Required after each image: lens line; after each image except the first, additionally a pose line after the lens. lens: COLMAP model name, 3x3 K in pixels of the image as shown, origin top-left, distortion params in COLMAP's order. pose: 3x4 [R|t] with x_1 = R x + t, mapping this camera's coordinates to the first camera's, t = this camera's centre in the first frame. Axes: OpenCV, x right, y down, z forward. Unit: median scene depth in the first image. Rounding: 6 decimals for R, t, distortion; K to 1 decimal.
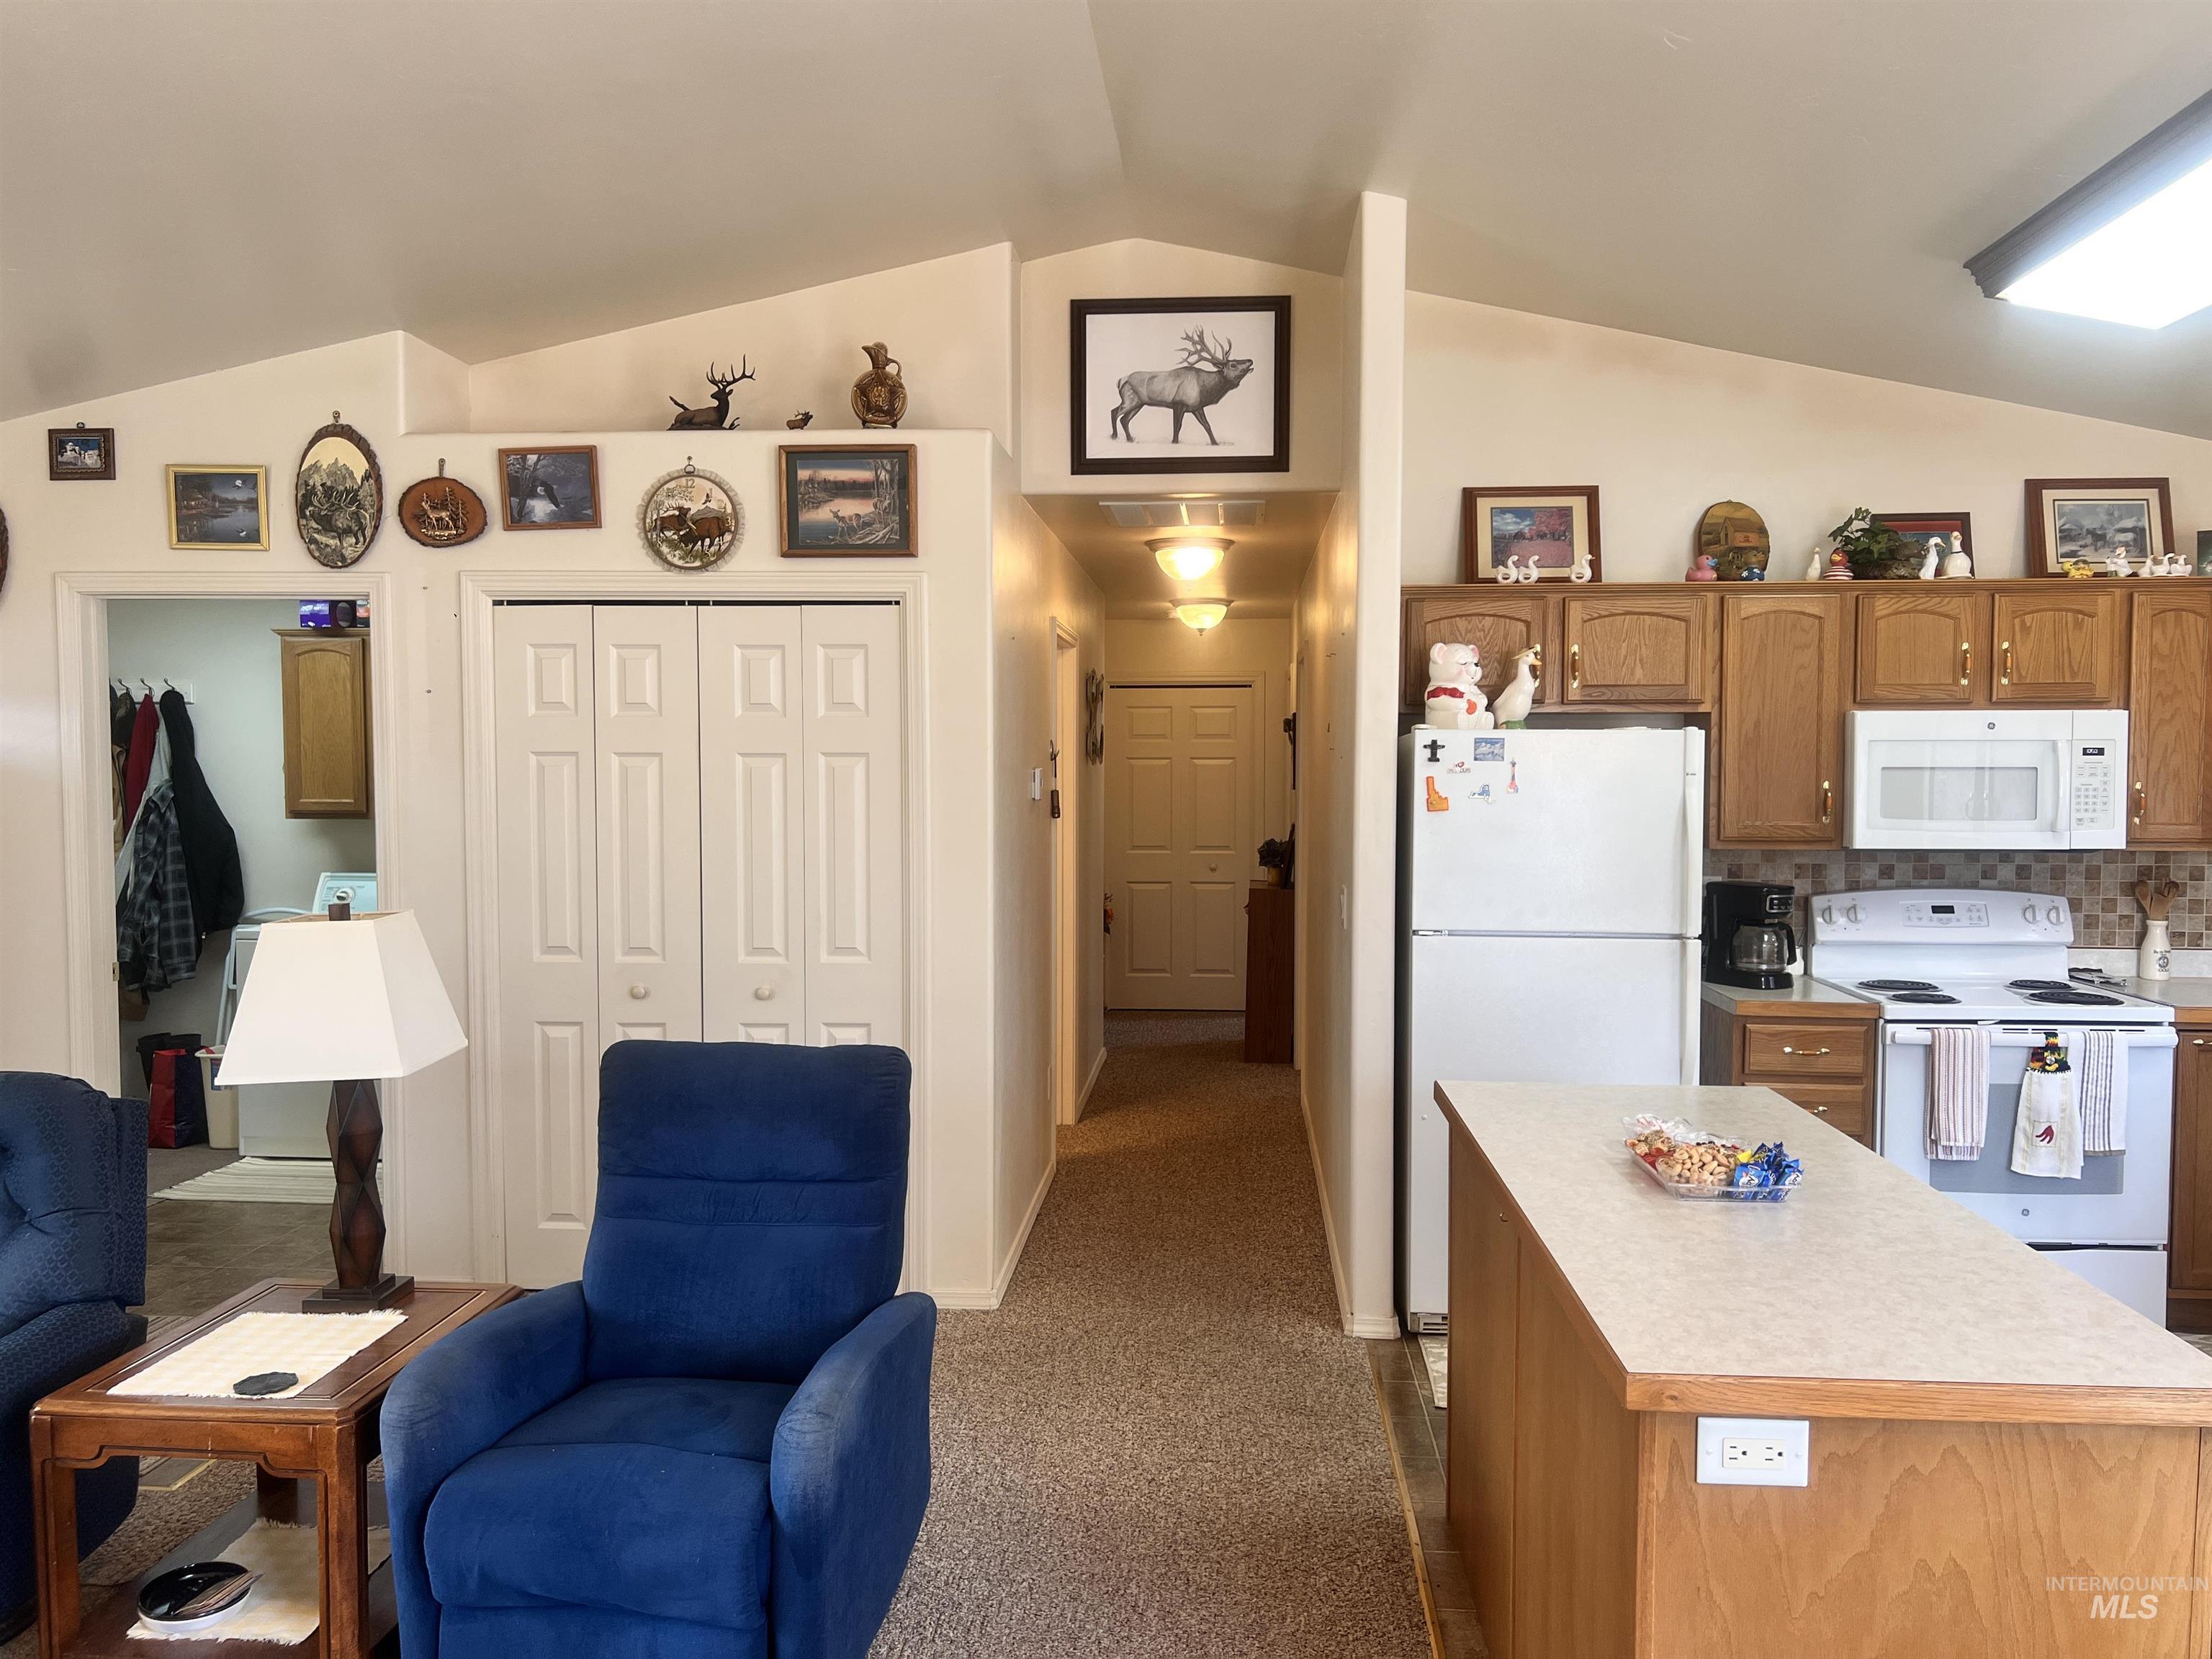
lens RADIAL K [[1661.1, 0, 1114.6], [0, 1661.1, 849.5], [0, 0, 1]] dist [0.056012, -0.069155]
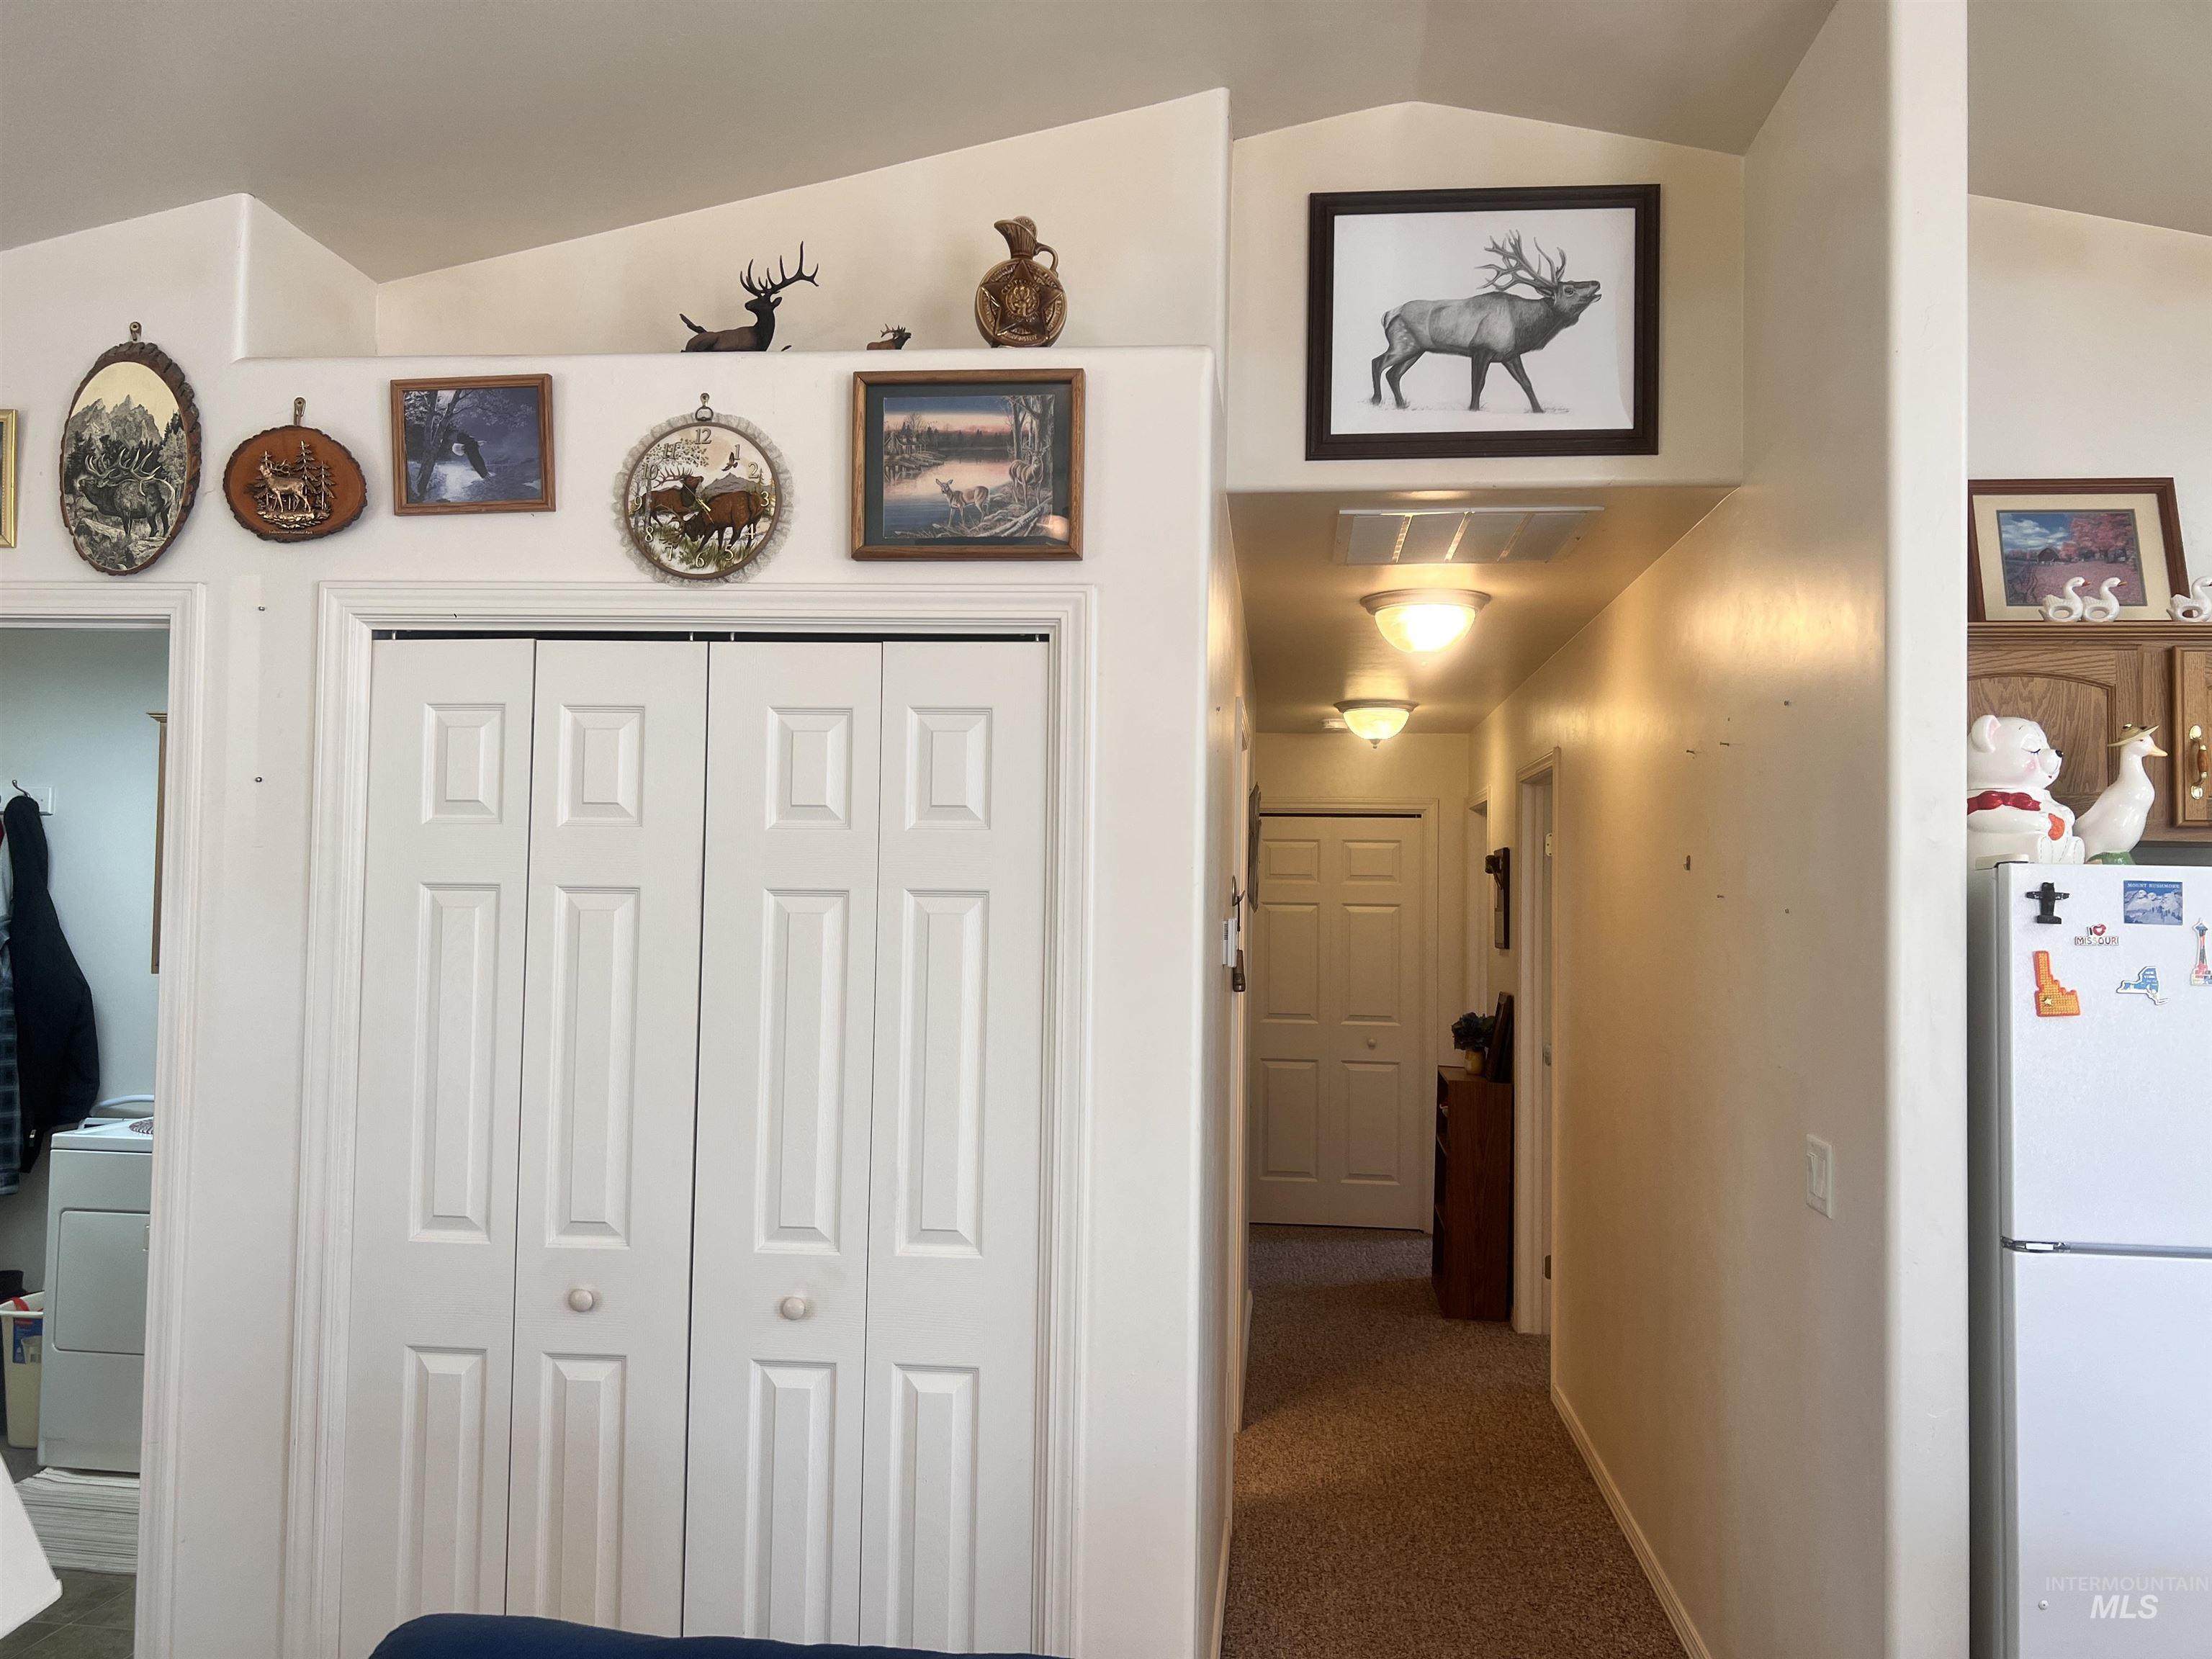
lens RADIAL K [[1661.1, 0, 1119.9], [0, 1661.1, 841.1], [0, 0, 1]] dist [0.056012, -0.069155]
pose [[0.999532, 0.013930, -0.027233, -0.081809], [-0.016362, 0.995695, -0.091239, -0.021959], [0.025845, 0.091642, 0.995457, 0.396305]]
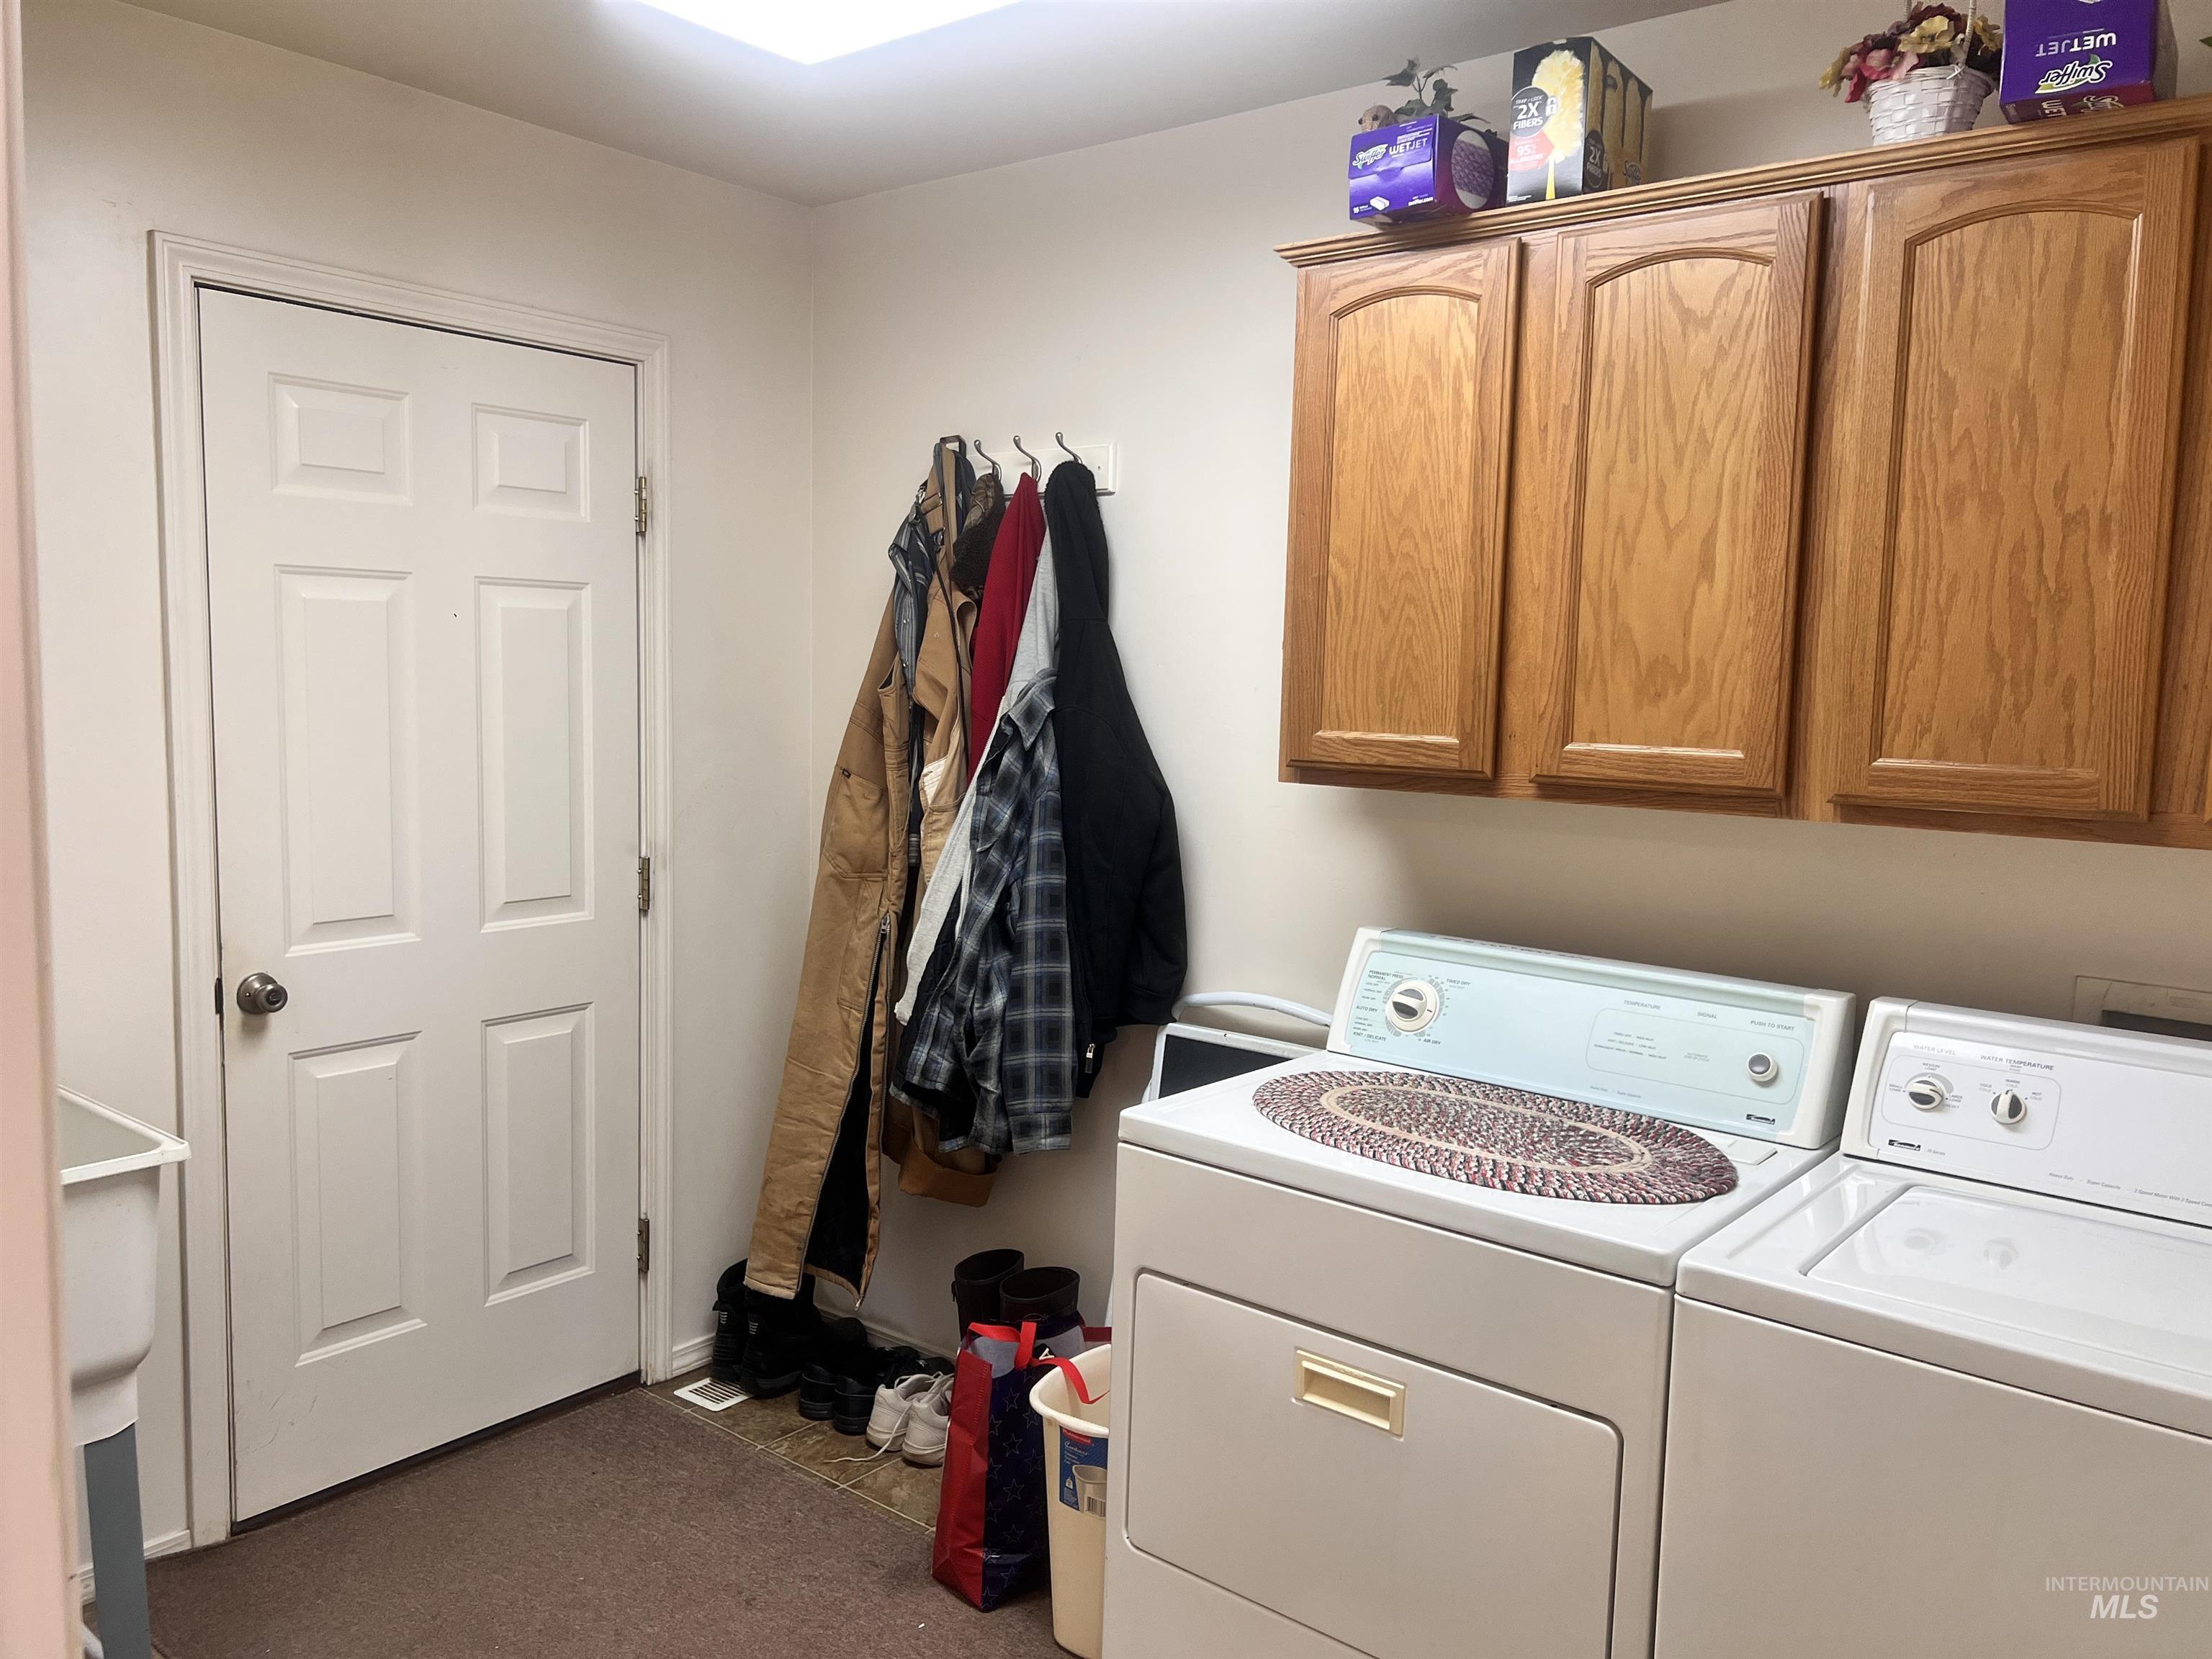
lens RADIAL K [[1661.1, 0, 1108.5], [0, 1661.1, 830.9], [0, 0, 1]] dist [0.056012, -0.069155]
pose [[0.827333, 0.074454, -0.556755, -0.443319], [-0.053738, 0.997121, 0.053489, -0.034485], [0.559135, -0.014334, 0.828953, 0.932663]]
